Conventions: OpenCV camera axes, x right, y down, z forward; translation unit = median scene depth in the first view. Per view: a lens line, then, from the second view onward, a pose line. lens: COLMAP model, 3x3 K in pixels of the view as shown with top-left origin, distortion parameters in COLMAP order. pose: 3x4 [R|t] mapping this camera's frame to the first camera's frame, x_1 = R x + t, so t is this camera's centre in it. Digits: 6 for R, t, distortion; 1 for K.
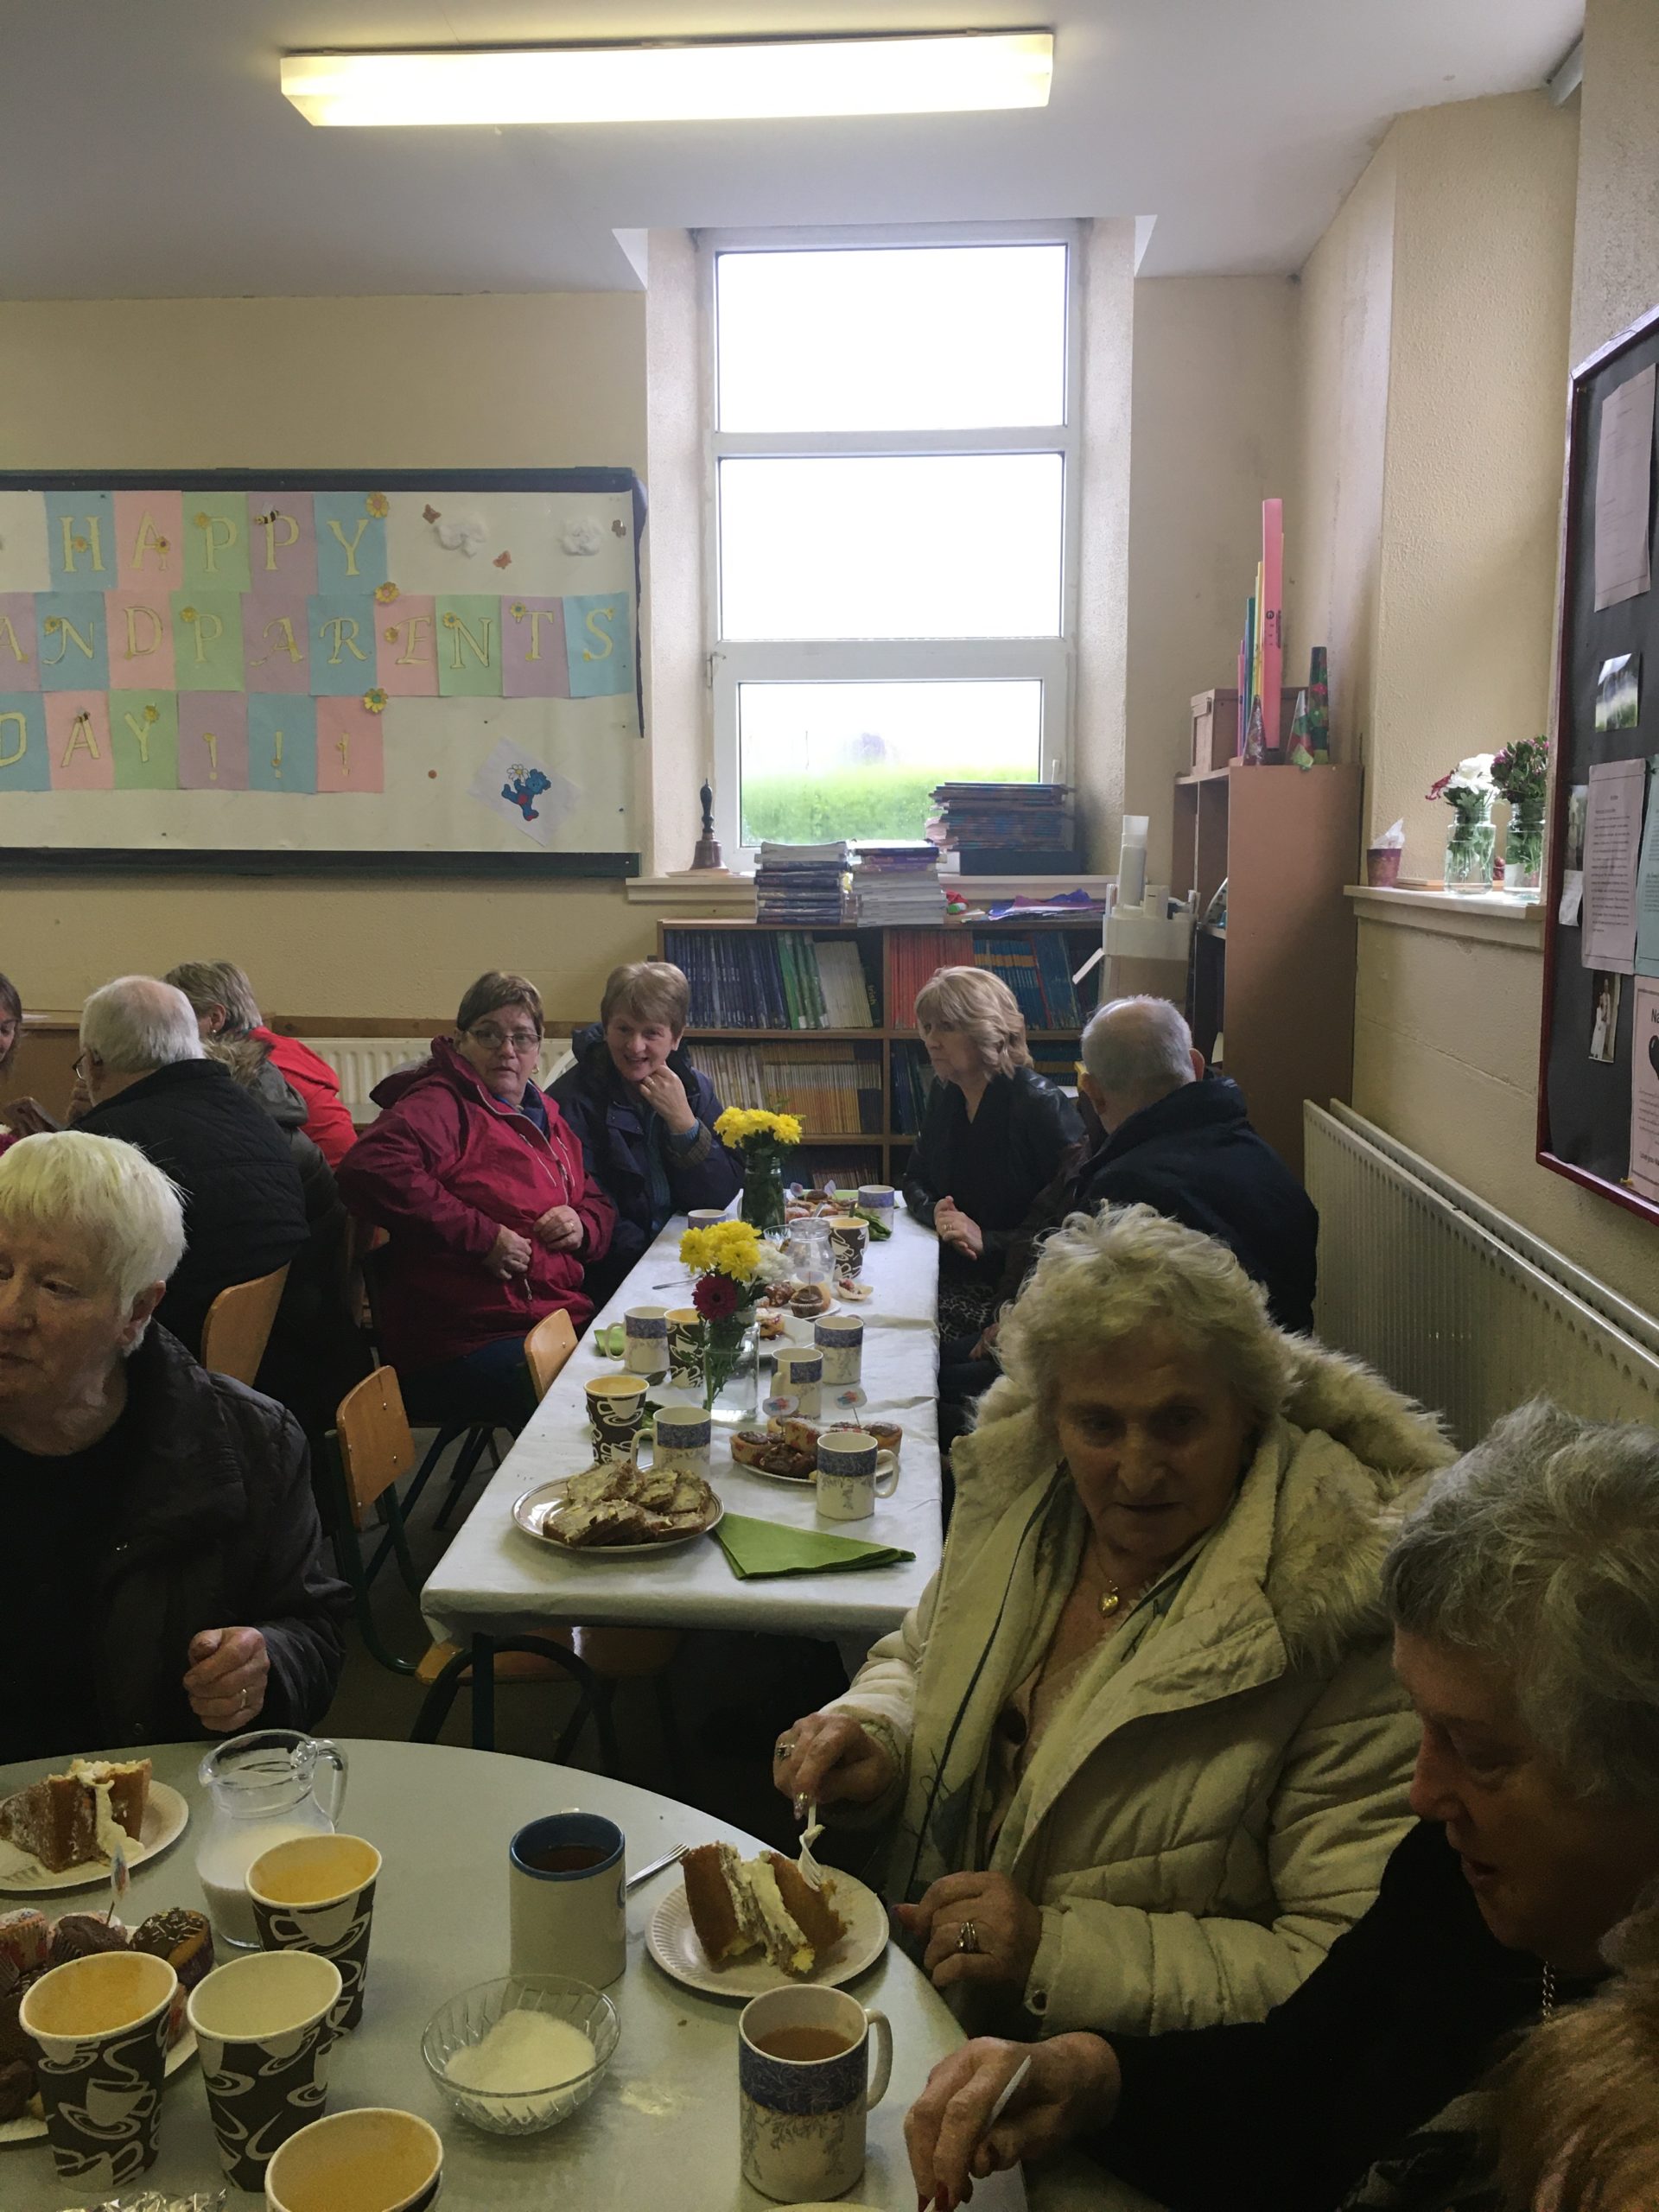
lens RADIAL K [[1881.8, 0, 838.5], [0, 1881.8, 1105.7], [0, 0, 1]] dist [0.093287, -0.133985]
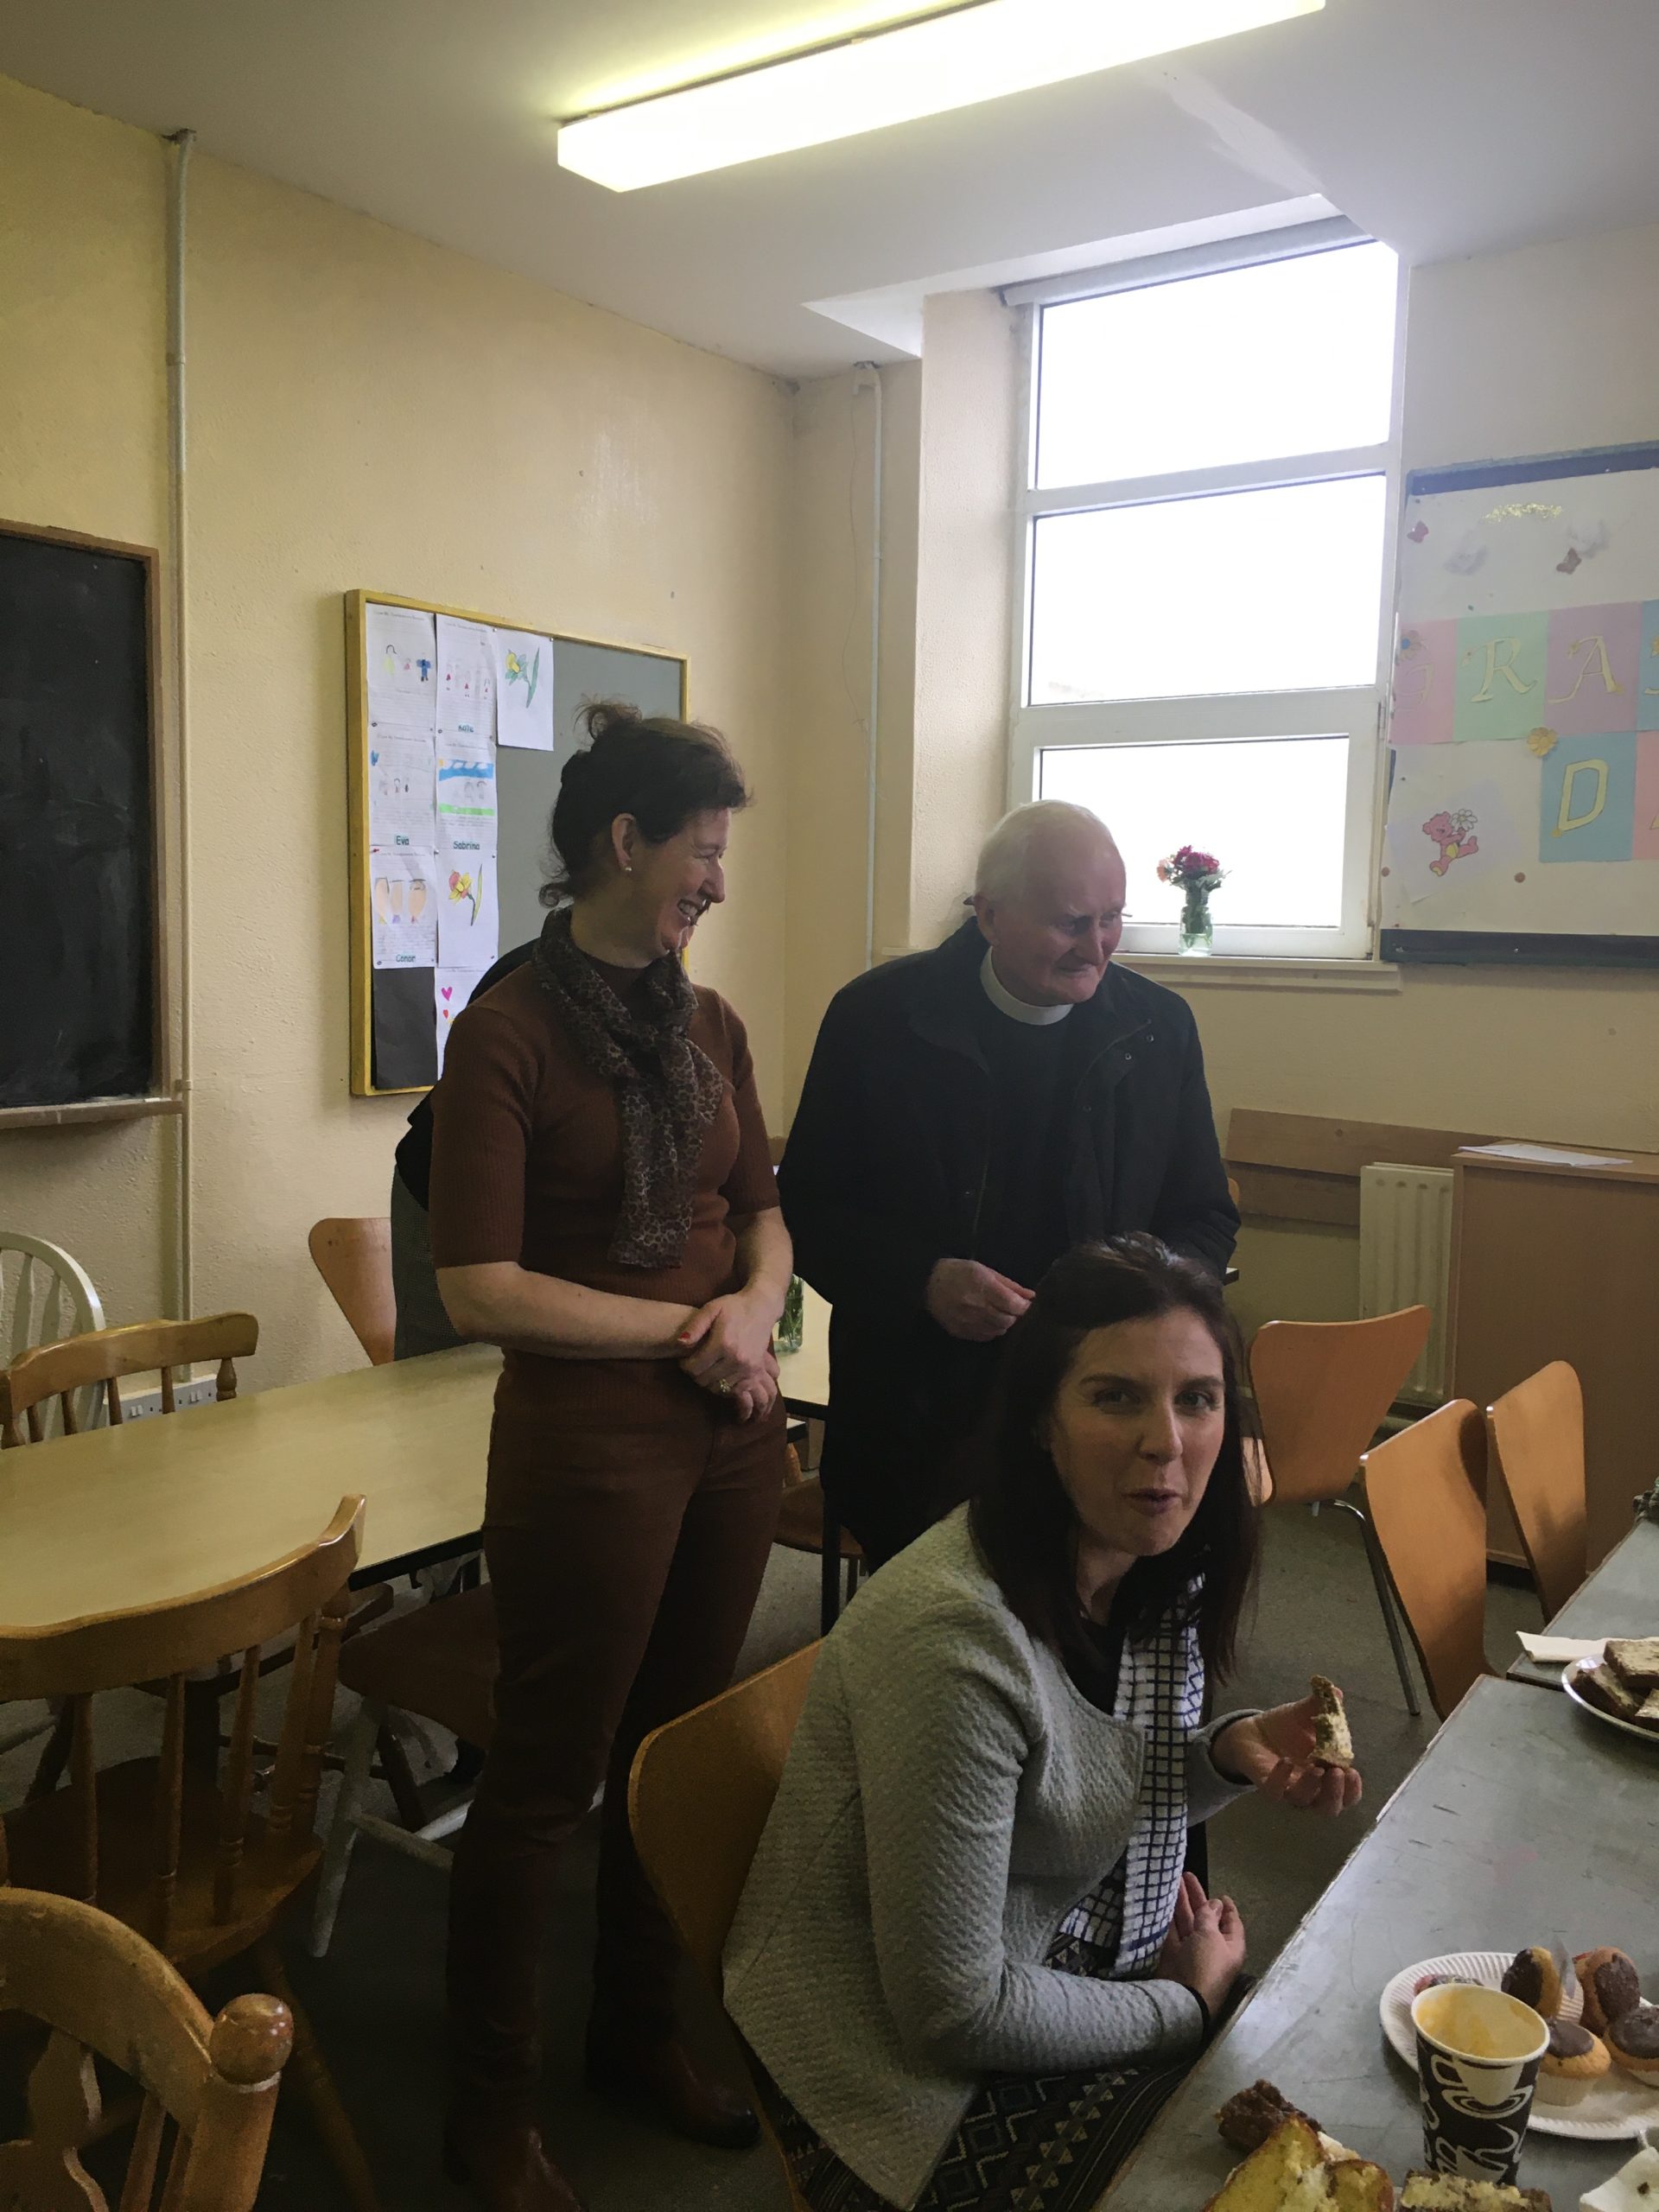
lens RADIAL K [[1881.8, 0, 838.5], [0, 1881.8, 1105.7], [0, 0, 1]] dist [0.093287, -0.133985]
pose [[0.842612, 0.072824, -0.533574, -0.271811], [-0.093024, 0.995603, -0.011019, -0.030974], [0.530426, 0.058920, 0.845681, 0.200514]]
